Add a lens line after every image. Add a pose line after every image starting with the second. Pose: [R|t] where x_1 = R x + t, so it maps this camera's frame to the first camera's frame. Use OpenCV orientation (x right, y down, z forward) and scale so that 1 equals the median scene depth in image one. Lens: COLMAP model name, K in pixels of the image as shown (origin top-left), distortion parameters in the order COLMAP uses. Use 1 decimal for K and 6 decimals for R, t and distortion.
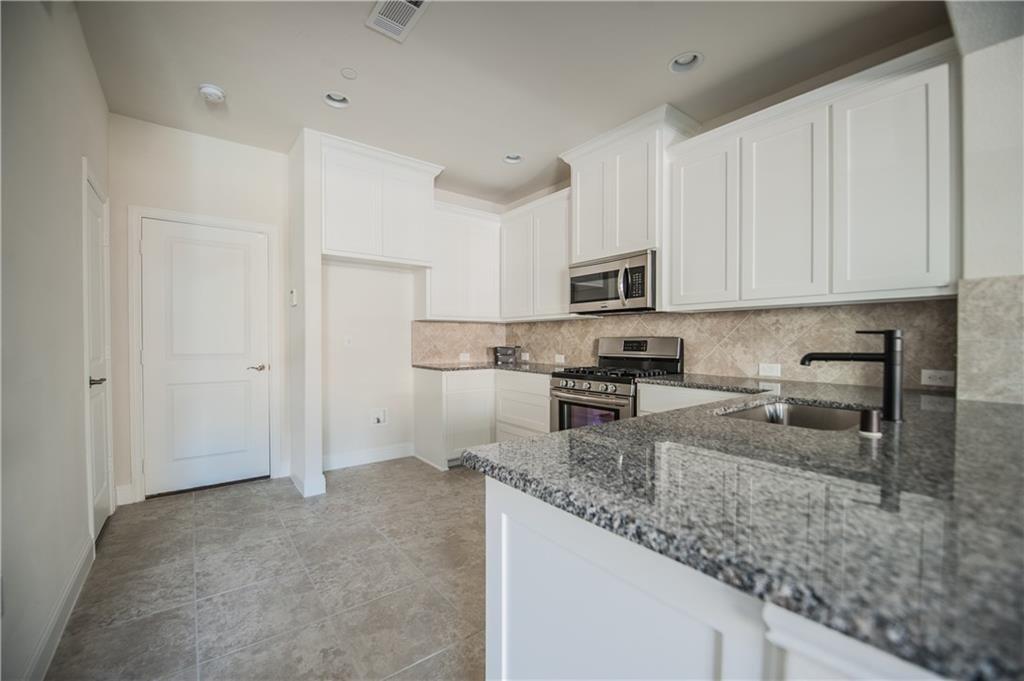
lens RADIAL K [[413.7, 0, 503.8], [0, 413.7, 345.5], [0, 0, 1]] dist [-0.014308, -0.002400]
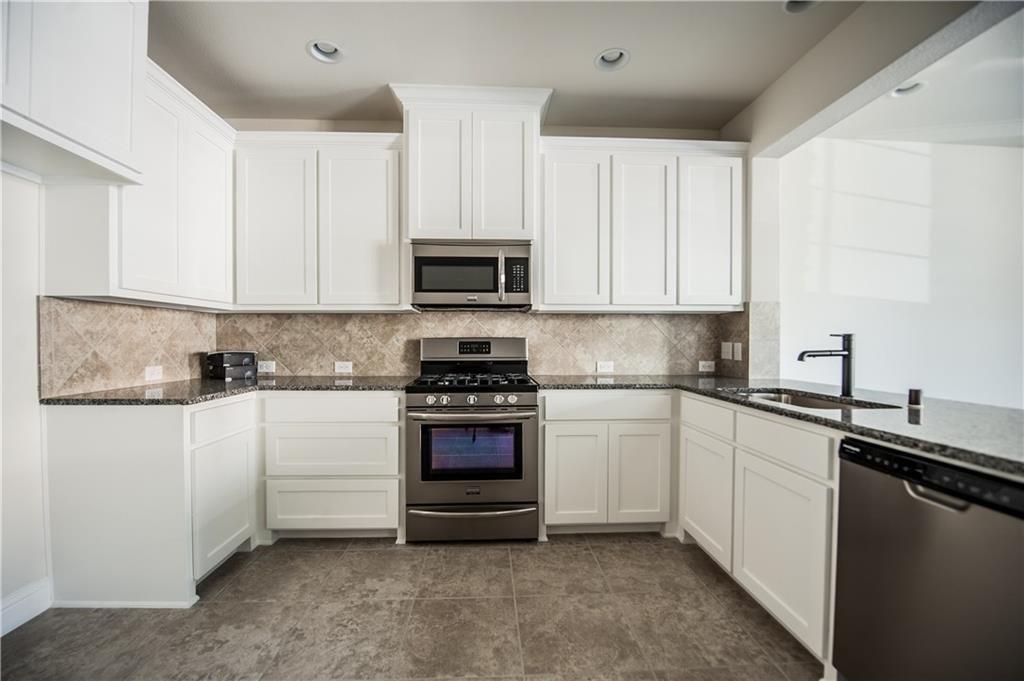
lens RADIAL K [[413.7, 0, 503.8], [0, 413.7, 345.5], [0, 0, 1]] dist [-0.014308, -0.002400]
pose [[0.570777, -0.008613, 0.821060, -0.372976], [0.011155, 0.999934, 0.002735, -0.005568], [-0.821030, 0.007598, 0.570835, 0.470238]]
